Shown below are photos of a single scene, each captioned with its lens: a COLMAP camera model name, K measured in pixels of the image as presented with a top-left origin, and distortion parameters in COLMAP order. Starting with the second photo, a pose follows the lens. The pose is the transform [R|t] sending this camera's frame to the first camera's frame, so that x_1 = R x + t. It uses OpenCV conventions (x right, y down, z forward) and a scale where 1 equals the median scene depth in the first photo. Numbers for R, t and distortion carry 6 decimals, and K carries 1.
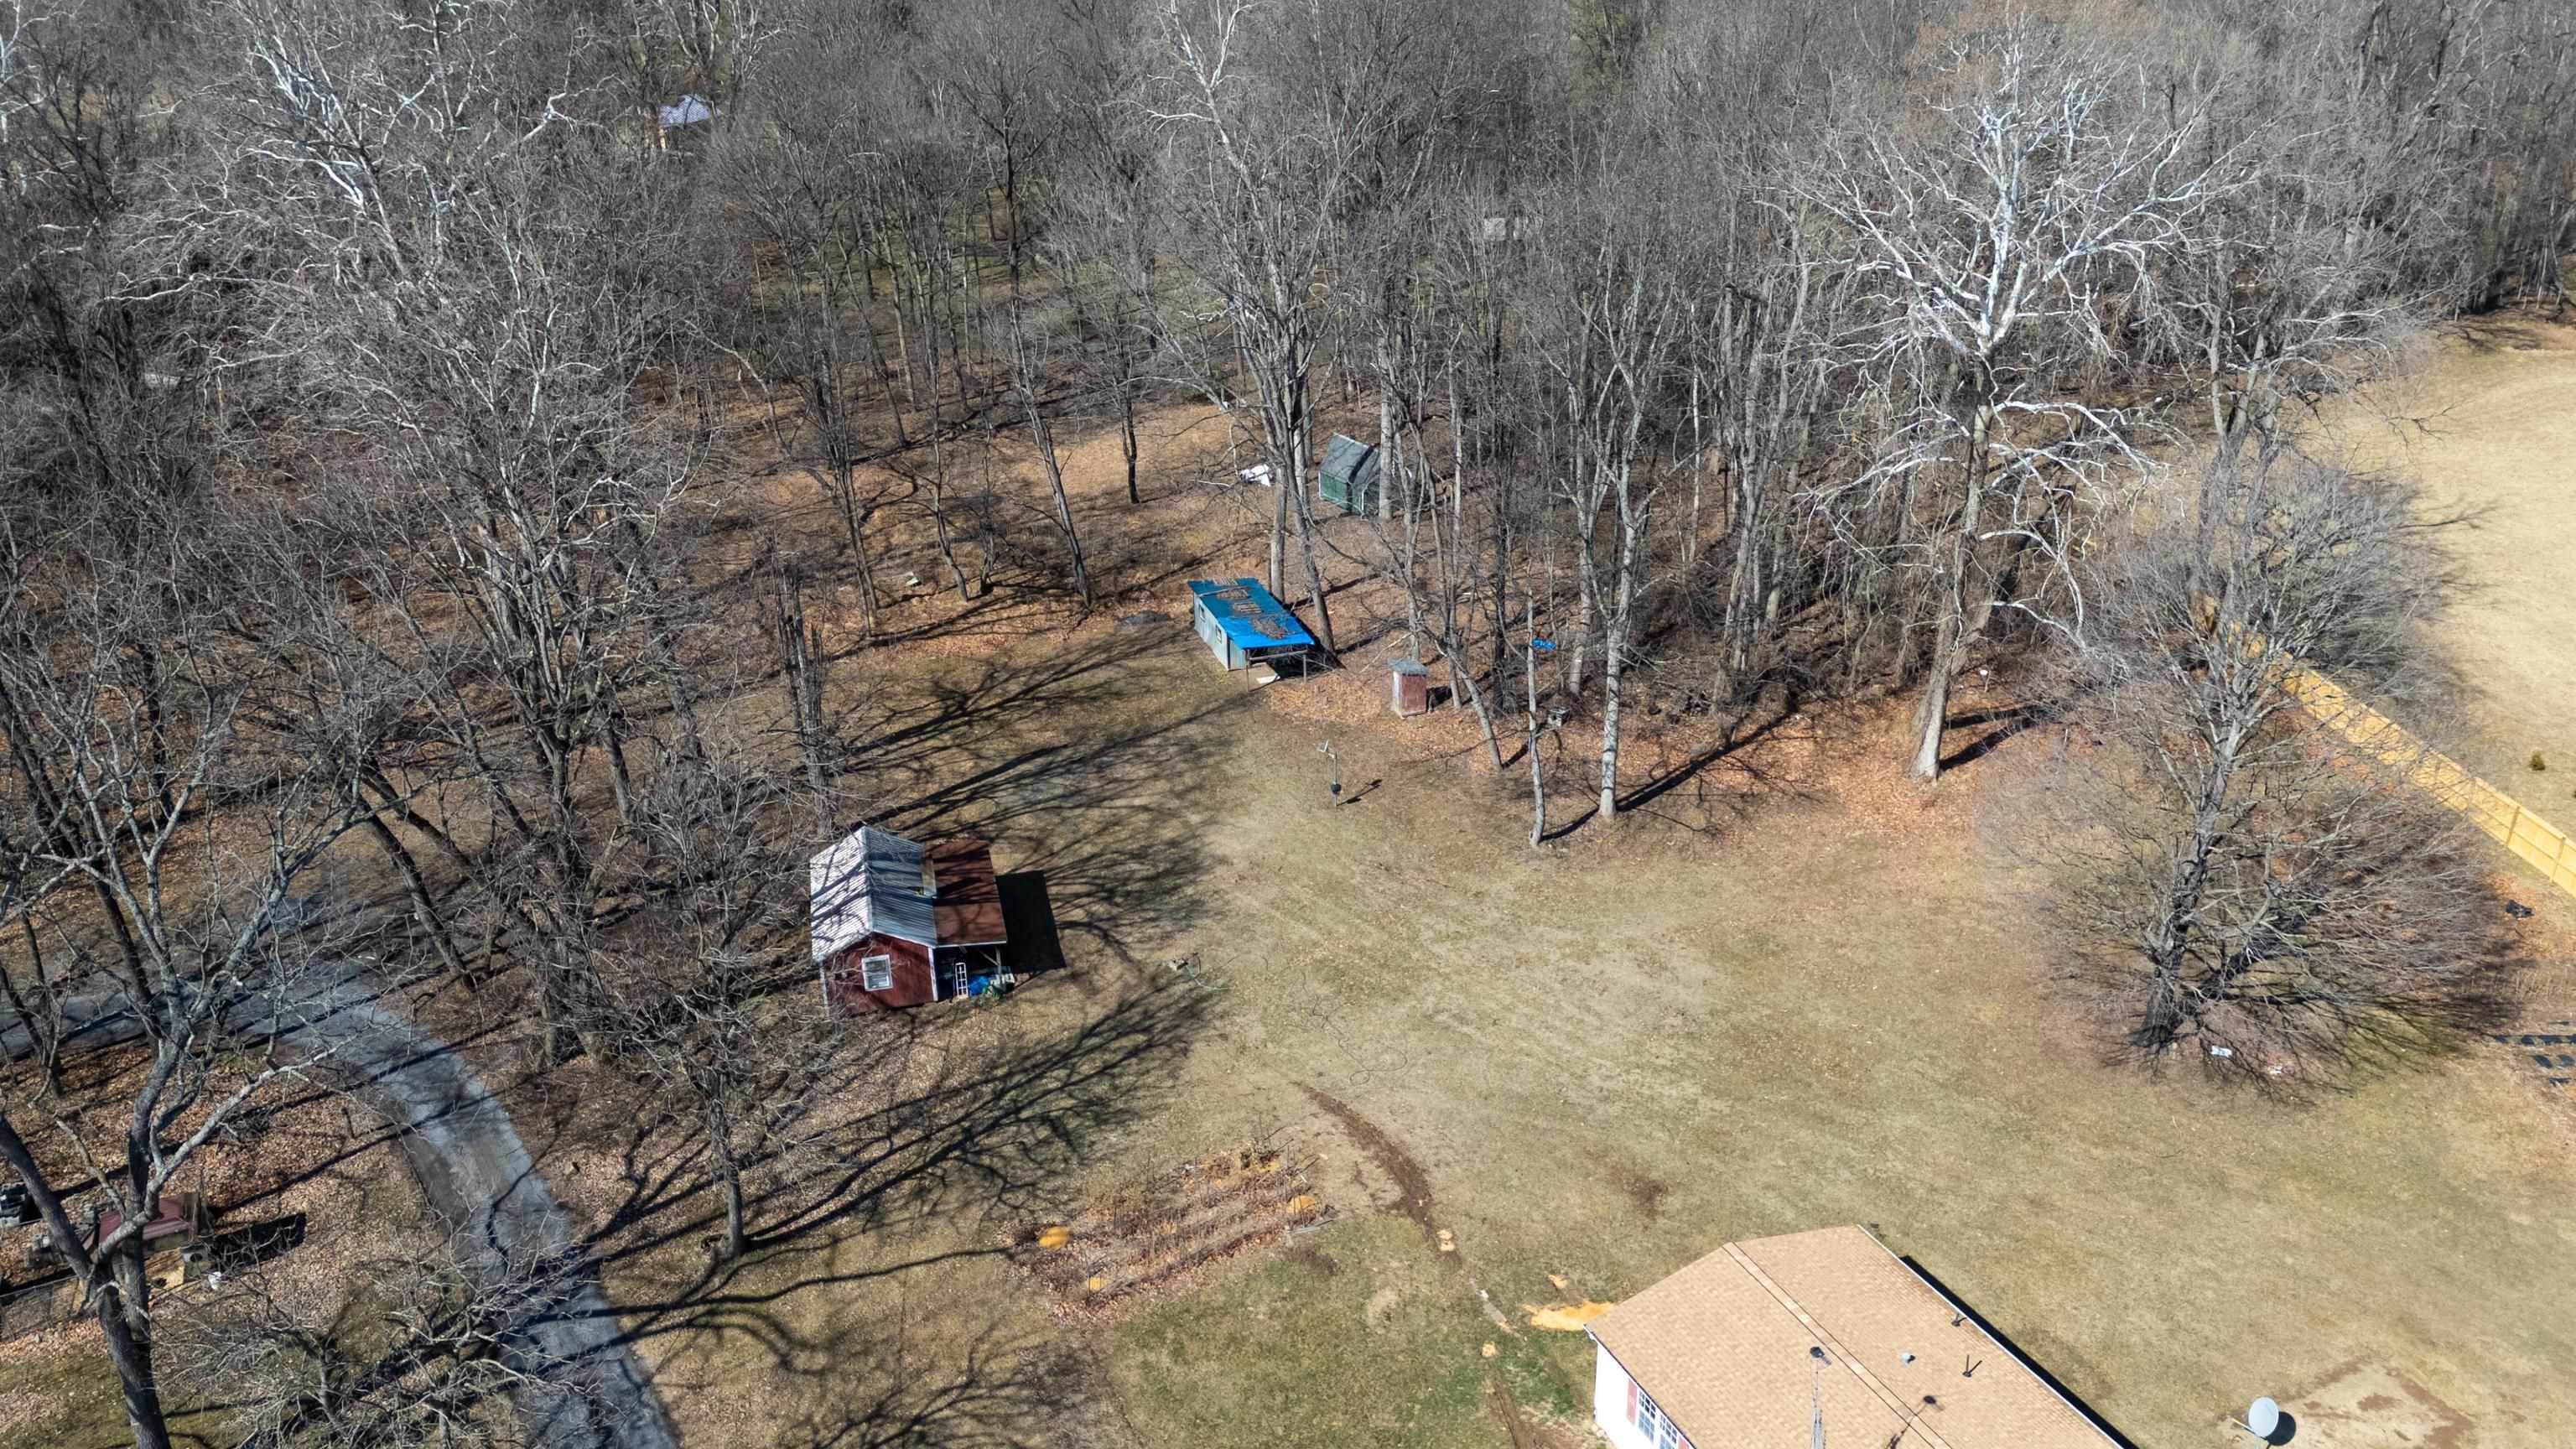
lens RADIAL K [[1920.2, 0, 1288.0], [0, 1920.2, 724.5], [0, 0, 1]] dist [0.026518, -0.008847]
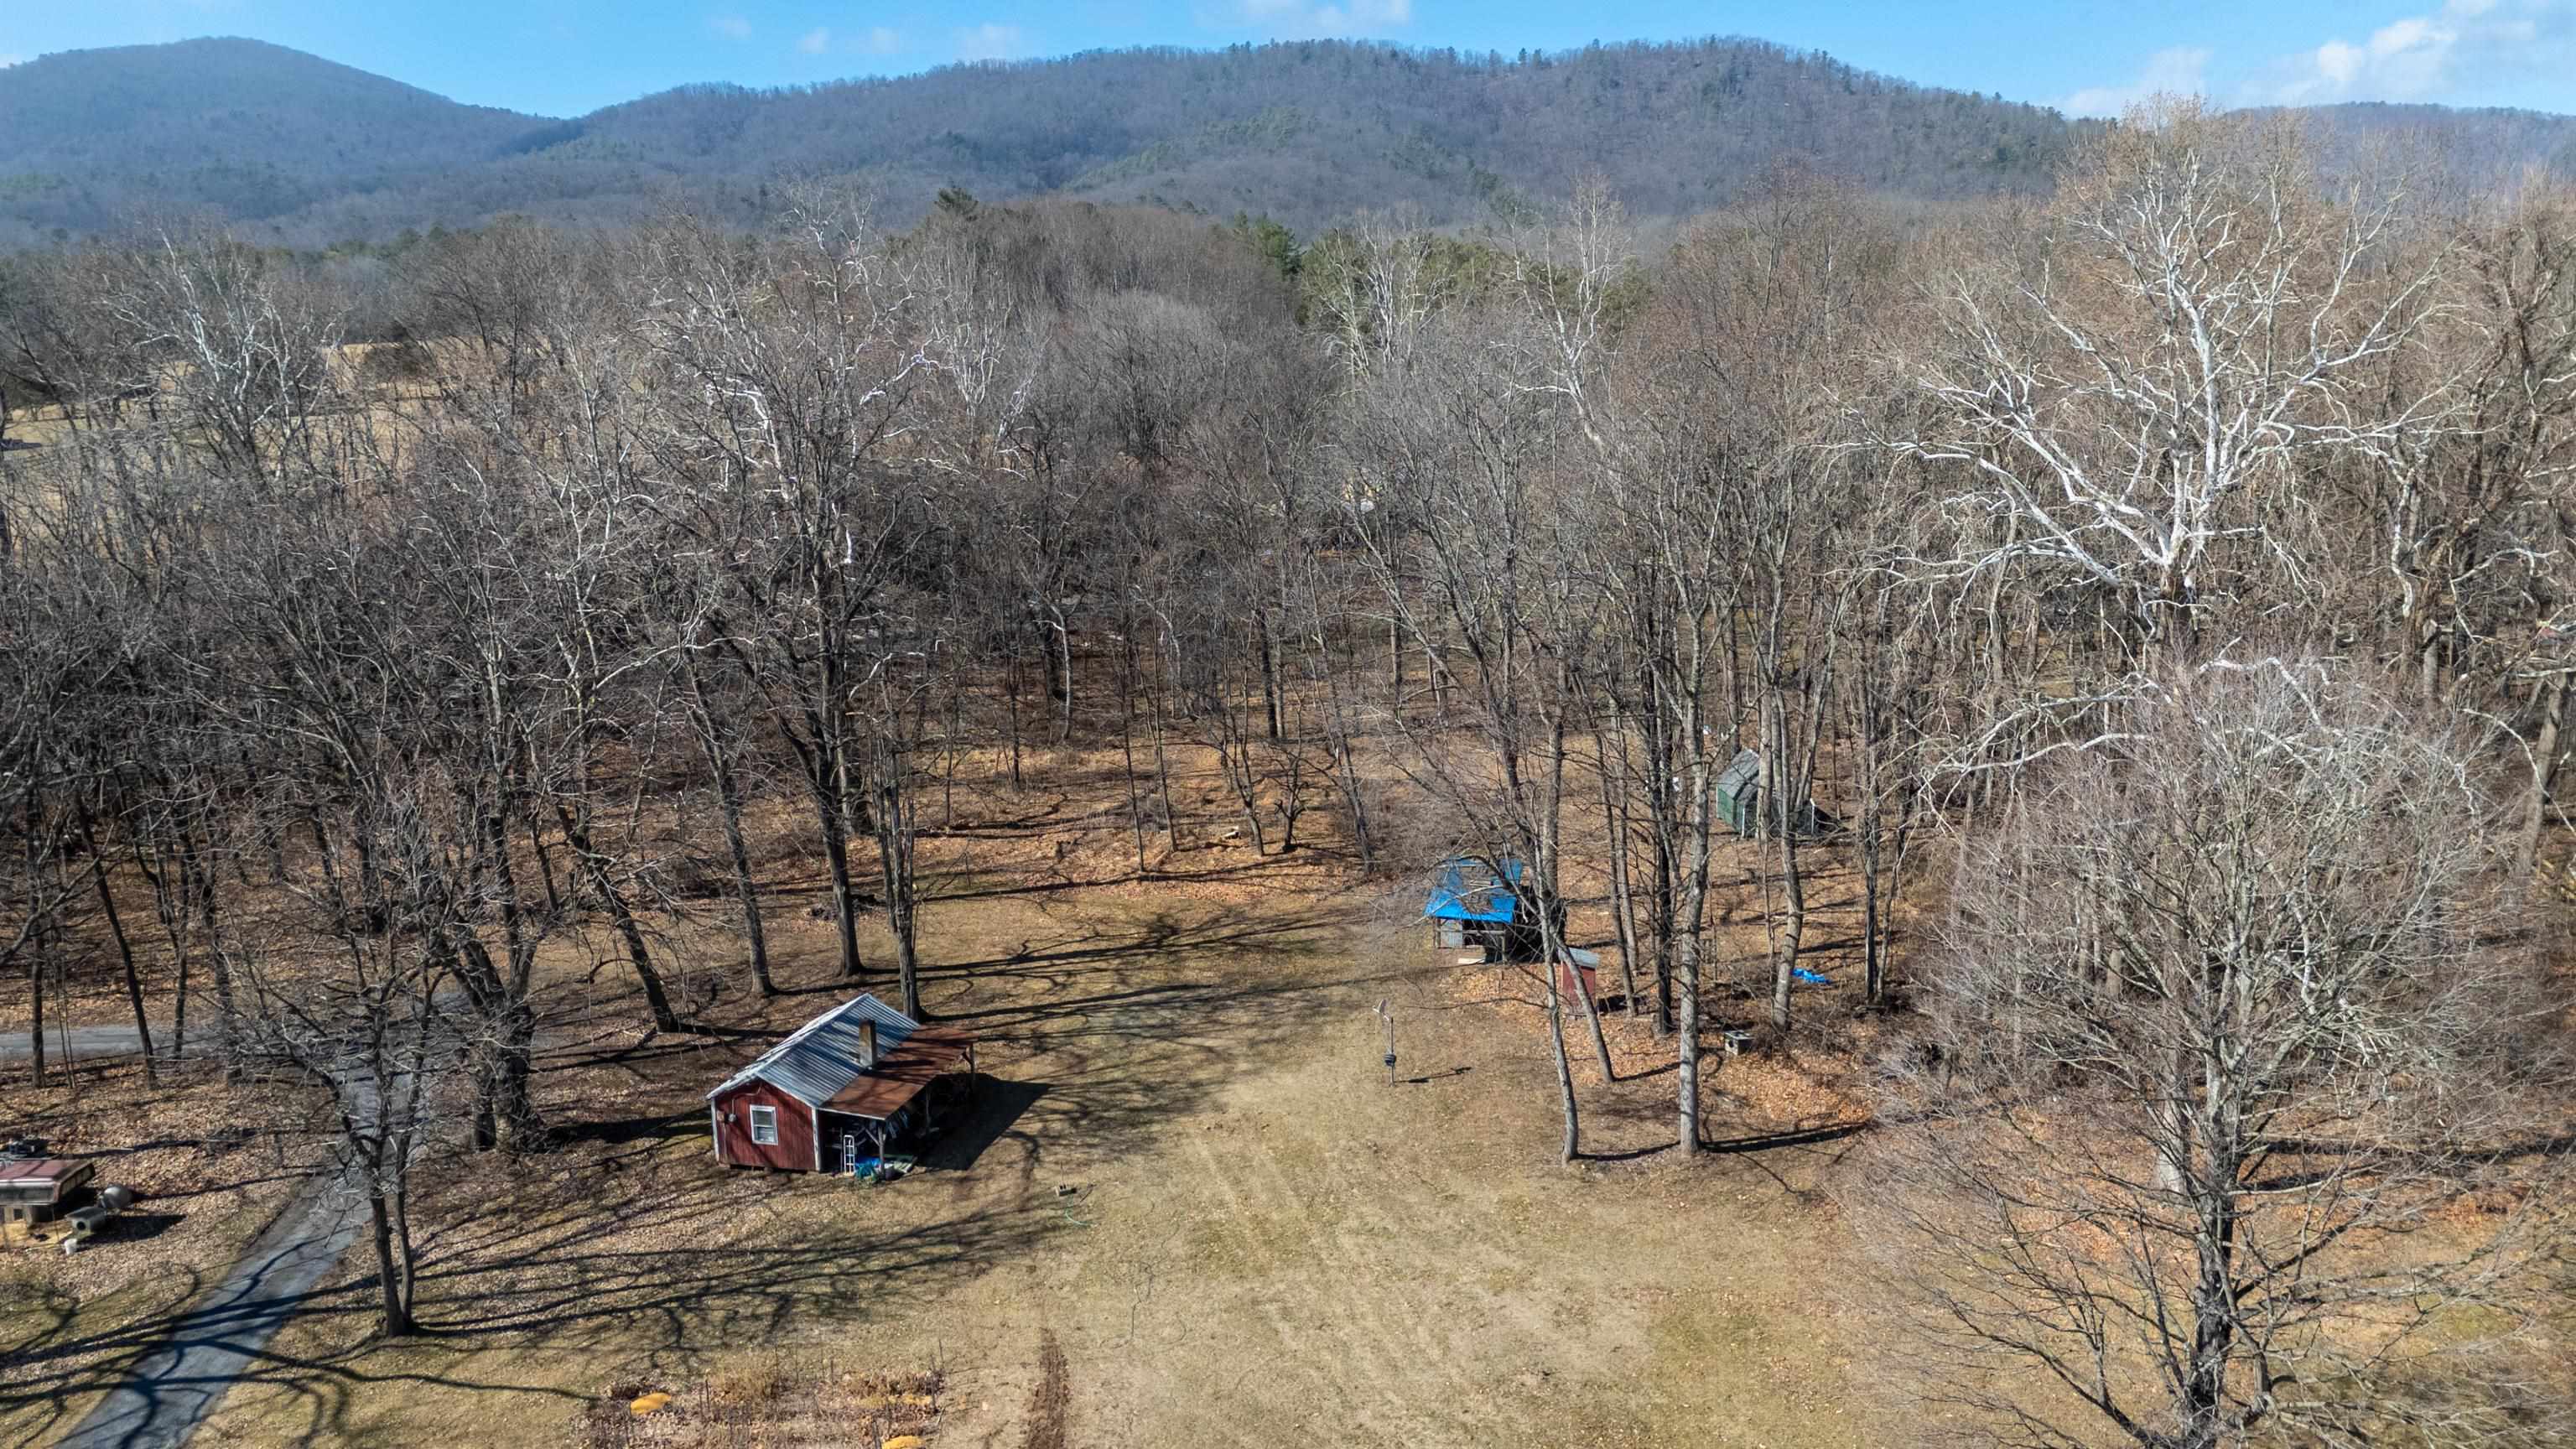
lens RADIAL K [[1920.2, 0, 1288.0], [0, 1920.2, 724.5], [0, 0, 1]] dist [0.026518, -0.008847]
pose [[0.882614, 0.090227, -0.461359, 0.433943], [-0.186818, 0.967904, -0.168107, 0.048450], [0.431384, 0.234564, 0.871142, 0.230503]]
